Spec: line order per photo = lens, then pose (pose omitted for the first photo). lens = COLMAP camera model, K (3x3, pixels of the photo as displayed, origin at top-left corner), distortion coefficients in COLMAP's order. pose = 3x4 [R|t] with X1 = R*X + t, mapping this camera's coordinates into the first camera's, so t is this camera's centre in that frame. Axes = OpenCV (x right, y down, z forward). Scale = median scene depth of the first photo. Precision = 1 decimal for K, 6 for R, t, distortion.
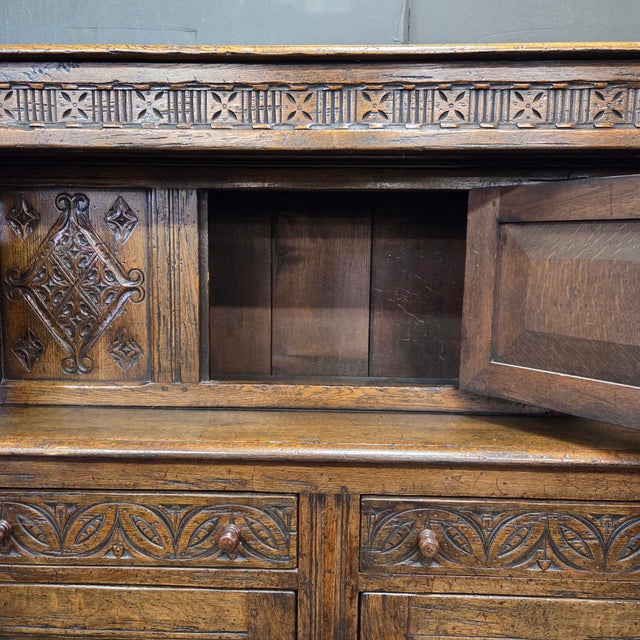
lens RADIAL K [[569.8, 0, 317.4], [0, 569.8, 320.7], [0, 0, 1]] dist [0.063351, -0.056797]
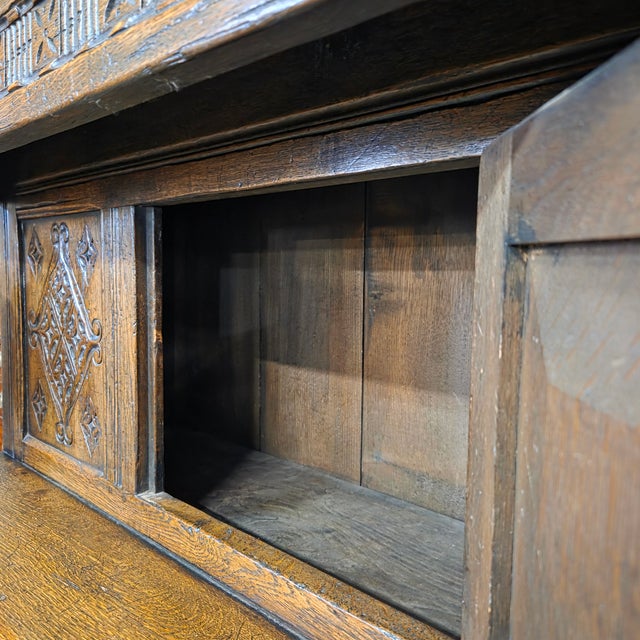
lens RADIAL K [[577.0, 0, 325.3], [0, 577.0, 318.6], [0, 0, 1]] dist [0.072598, -0.063643]
pose [[0.751719, 0.052965, -0.657353, 0.467338], [-0.073670, 0.997275, -0.003892, -0.128493], [0.655356, 0.051353, 0.753573, 0.735534]]
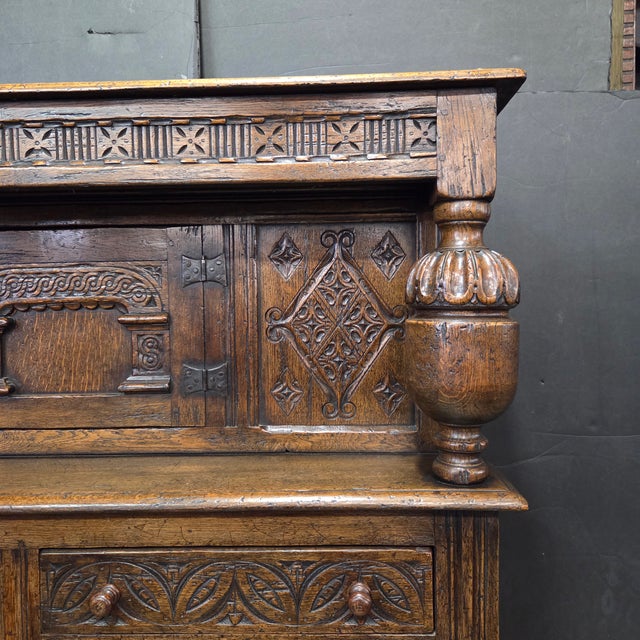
lens RADIAL K [[577.0, 0, 321.1], [0, 577.0, 311.7], [0, 0, 1]] dist [0.072598, -0.063643]
pose [[0.999656, -0.025431, -0.006485, 0.541739], [0.024938, 0.997428, -0.067191, -0.006348], [0.008177, 0.067006, 0.997719, 0.020694]]
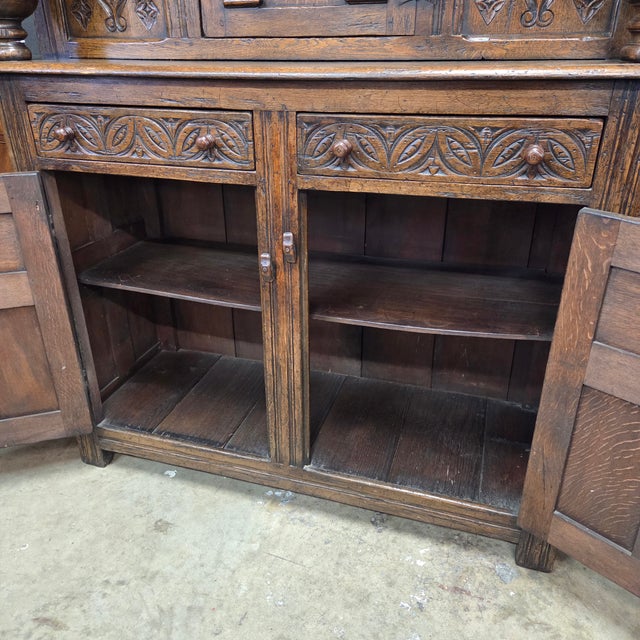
lens RADIAL K [[577.0, 0, 311.7], [0, 577.0, 315.7], [0, 0, 1]] dist [0.072598, -0.063643]
pose [[0.960694, 0.102618, -0.257948, 0.490721], [-0.007439, 0.938355, 0.345594, 0.277393], [0.277511, -0.330091, 0.902235, -0.333587]]
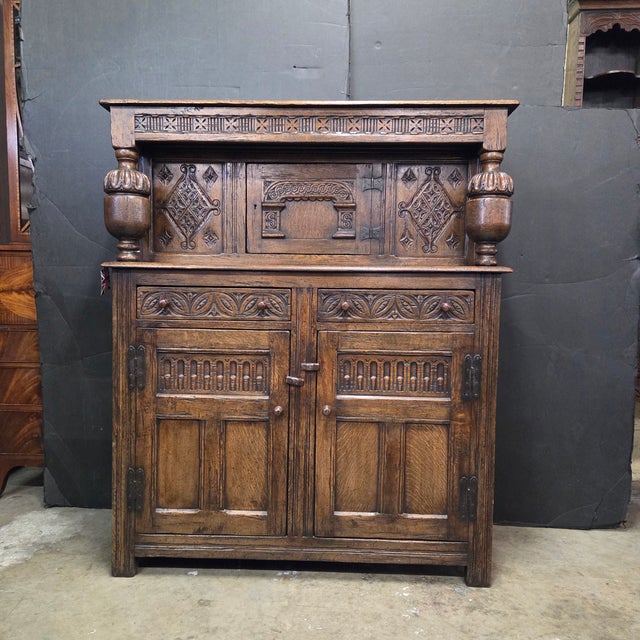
lens RADIAL K [[577.0, 0, 313.8], [0, 577.0, 315.2], [0, 0, 1]] dist [0.072598, -0.063643]
pose [[0.999991, 0.004165, 0.000758, 0.056951], [-0.004126, 0.998921, -0.046252, 0.517515], [-0.000950, 0.046249, 0.998929, -1.348895]]
